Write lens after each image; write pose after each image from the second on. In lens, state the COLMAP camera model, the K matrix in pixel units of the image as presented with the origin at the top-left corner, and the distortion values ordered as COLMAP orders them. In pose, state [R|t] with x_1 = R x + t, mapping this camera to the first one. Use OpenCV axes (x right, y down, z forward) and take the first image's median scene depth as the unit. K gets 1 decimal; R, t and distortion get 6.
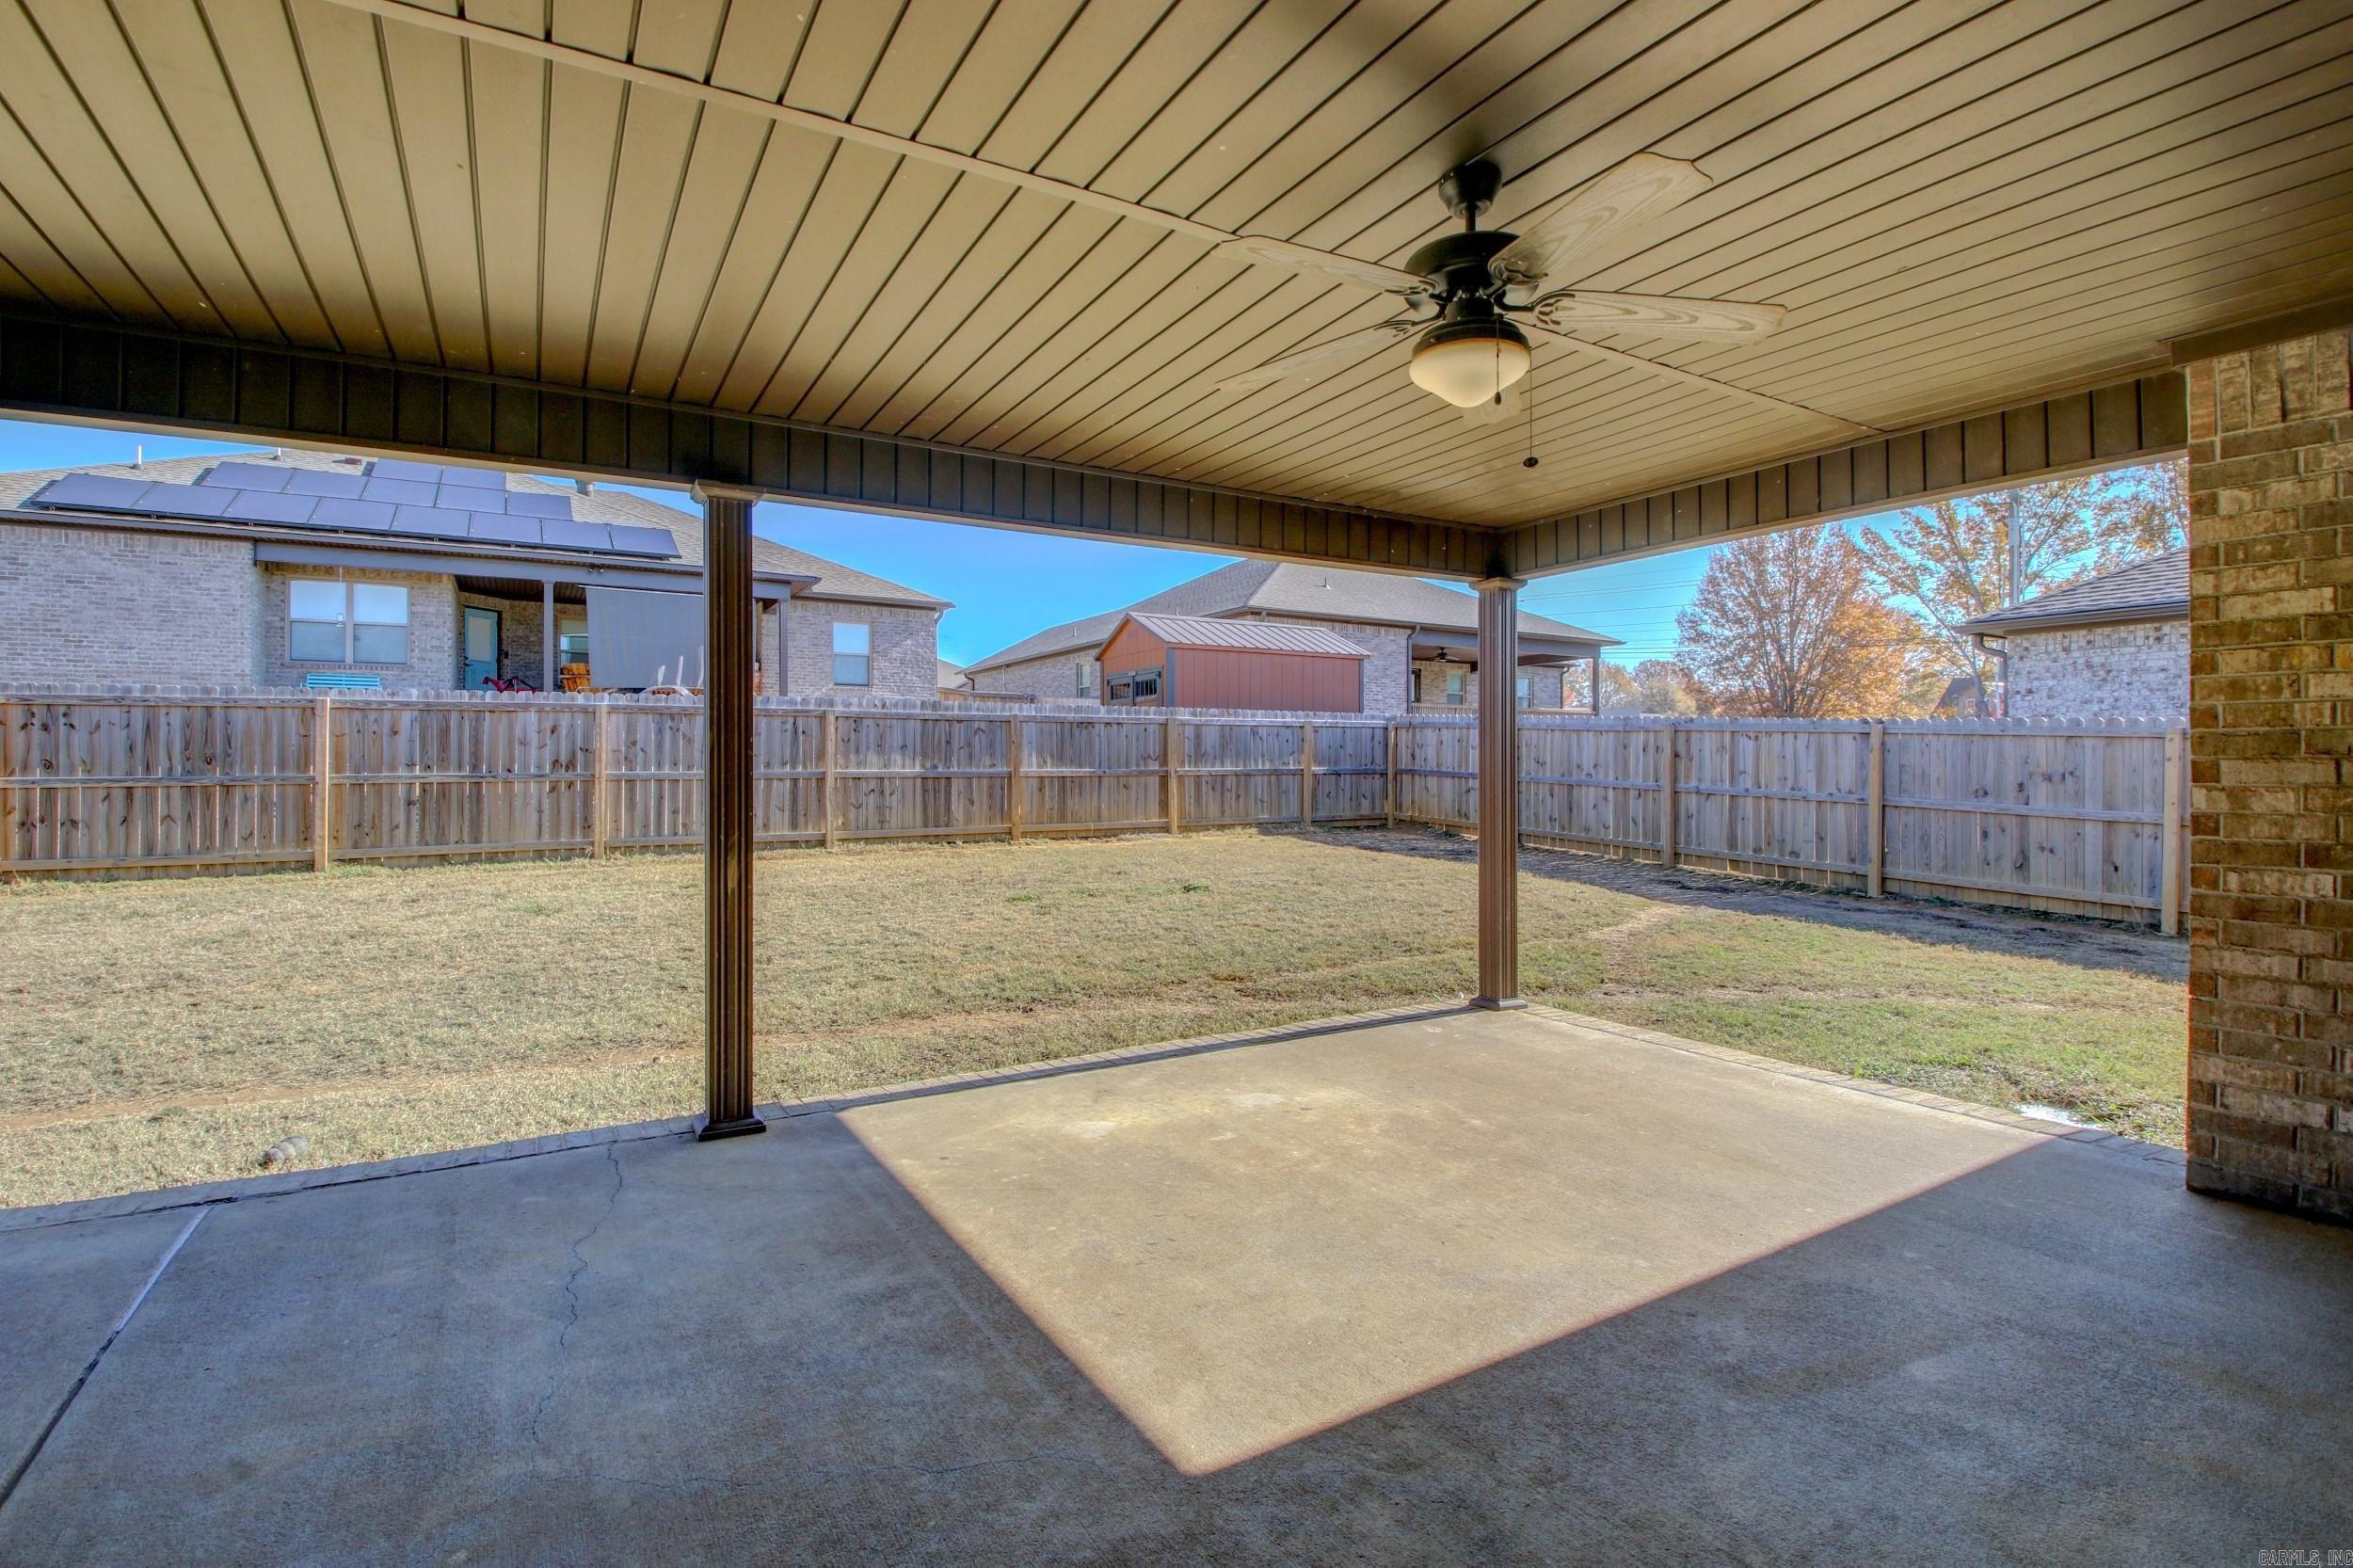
lens RADIAL K [[1078.0, 0, 1185.5], [0, 1078.0, 783.0], [0, 0, 1]] dist [-0.025620, -0.000718]
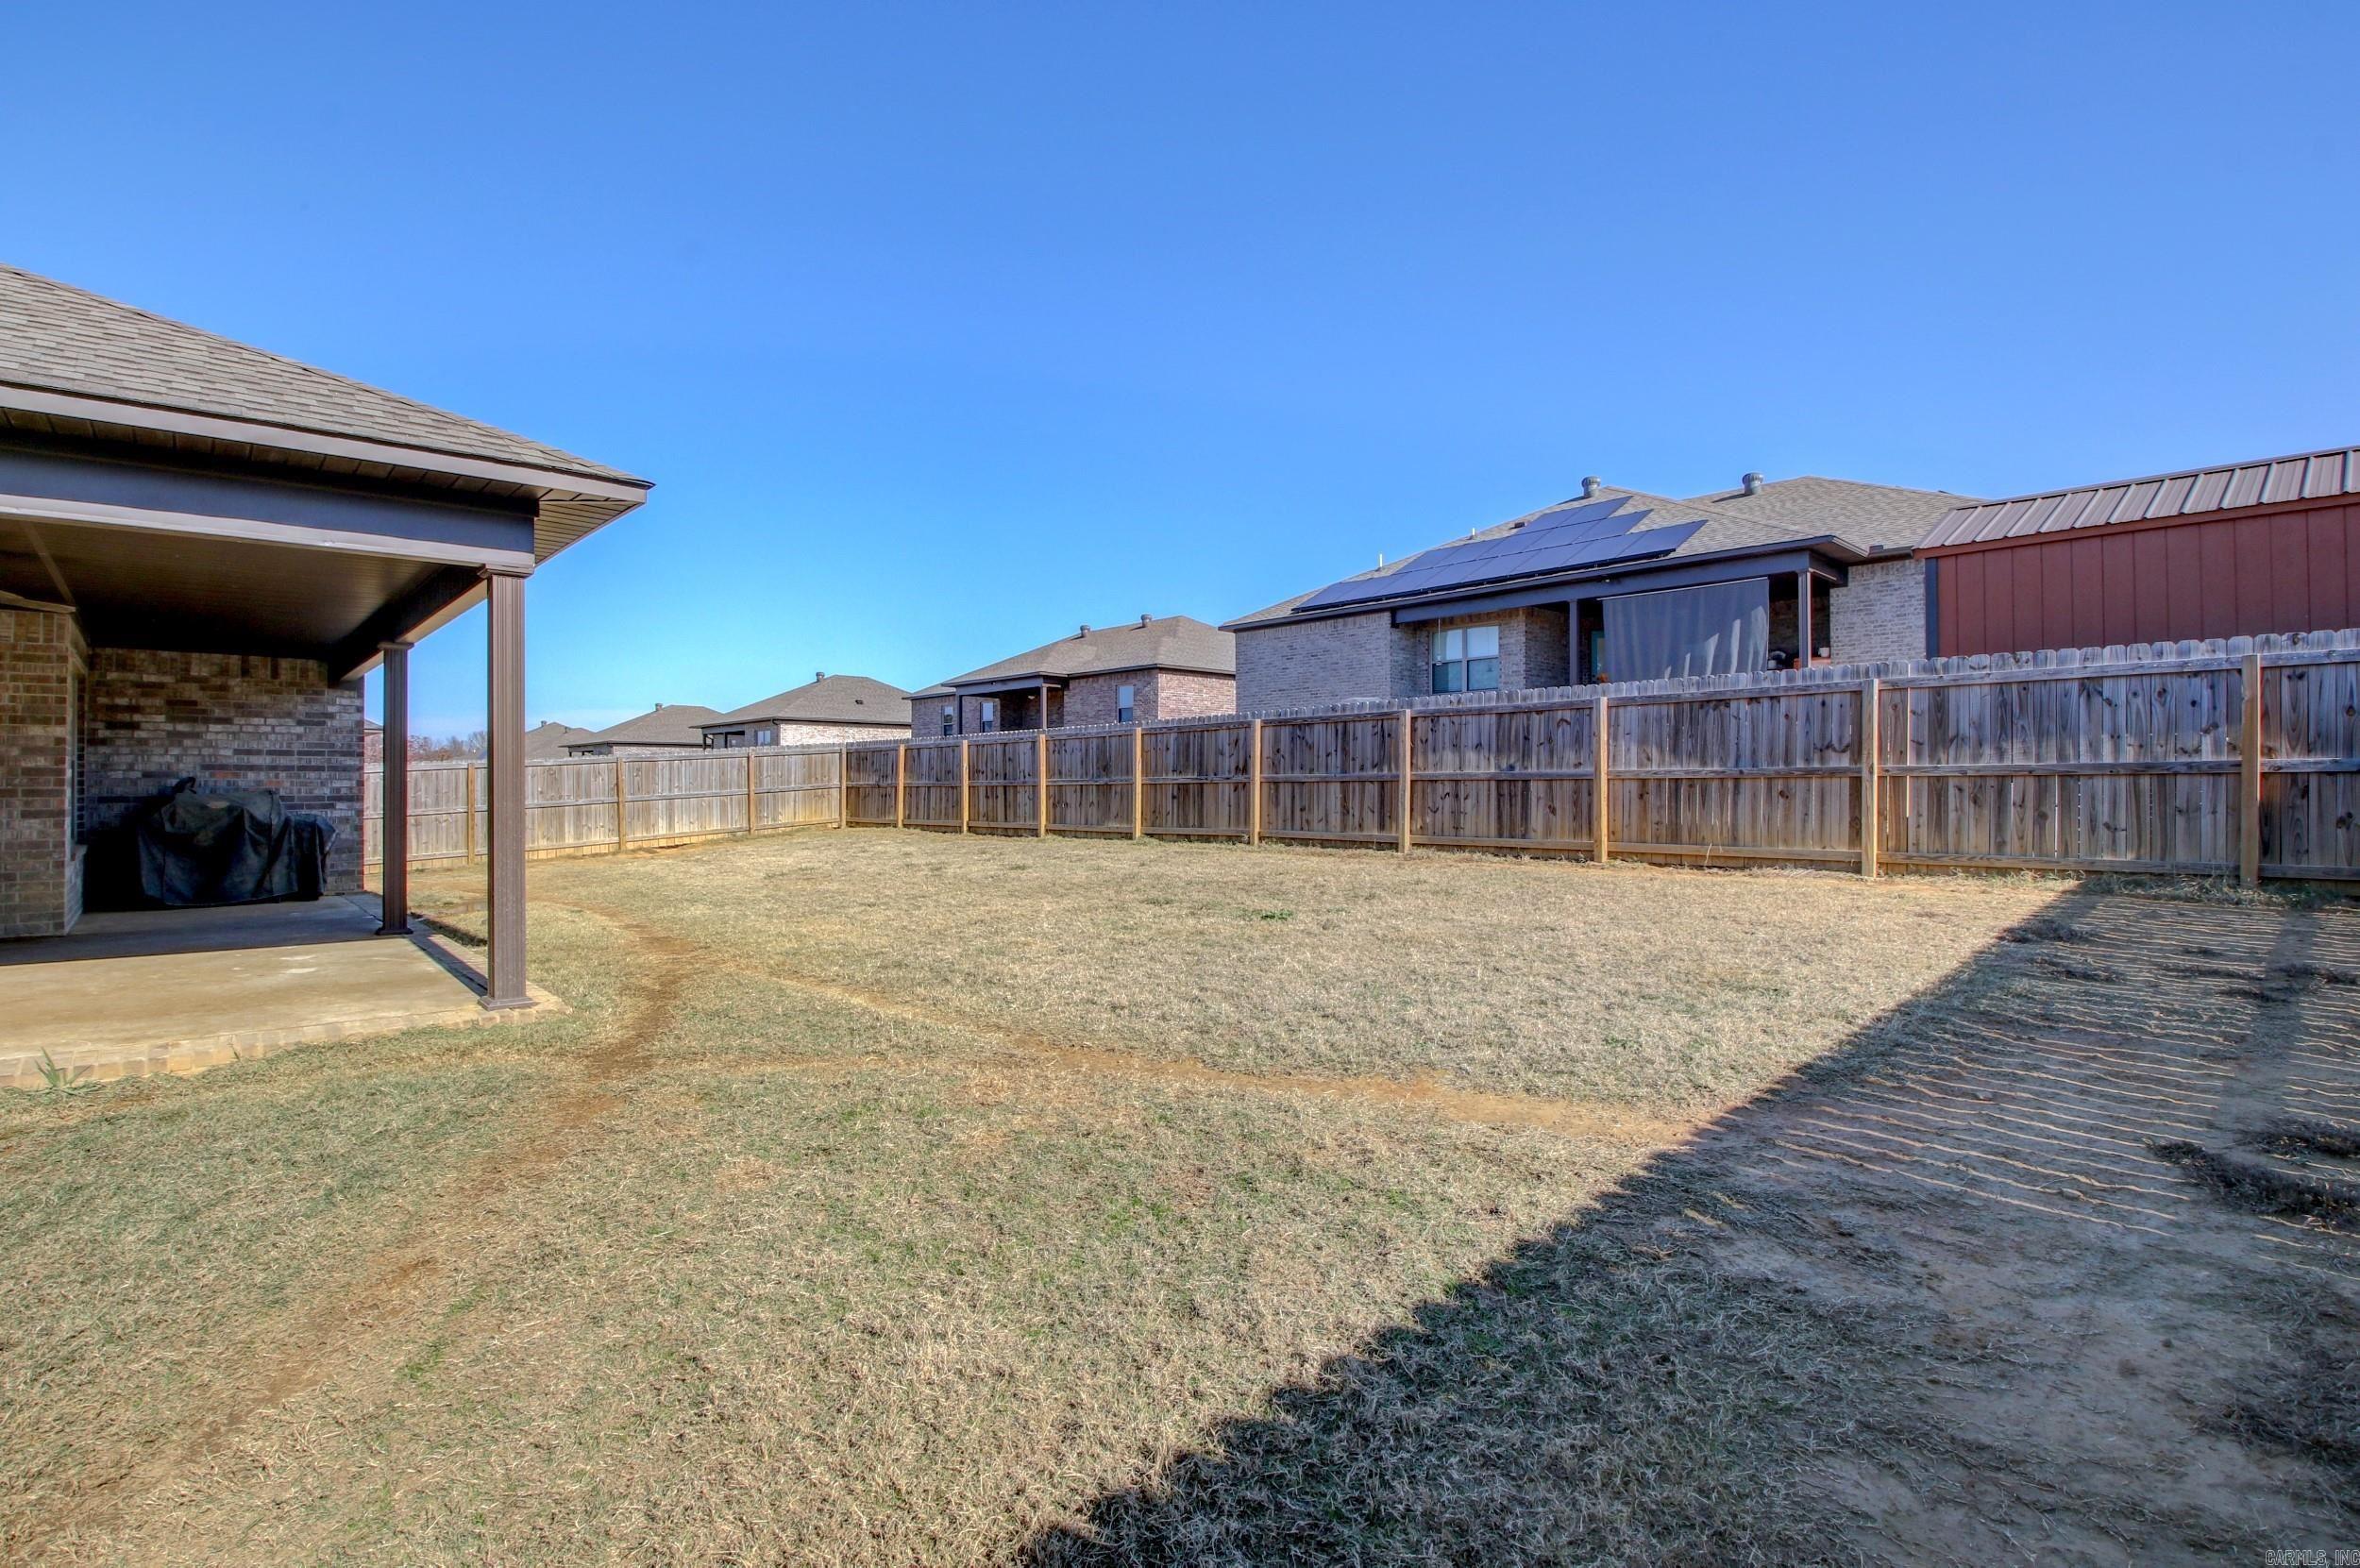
lens RADIAL K [[1081.3, 0, 1188.5], [0, 1081.3, 777.5], [0, 0, 1]] dist [-0.025620, -0.000718]
pose [[0.179799, -0.003662, -0.983697, 0.536029], [-0.007973, 0.999955, -0.005180, -0.000302], [0.983671, 0.008774, 0.179761, 0.563965]]
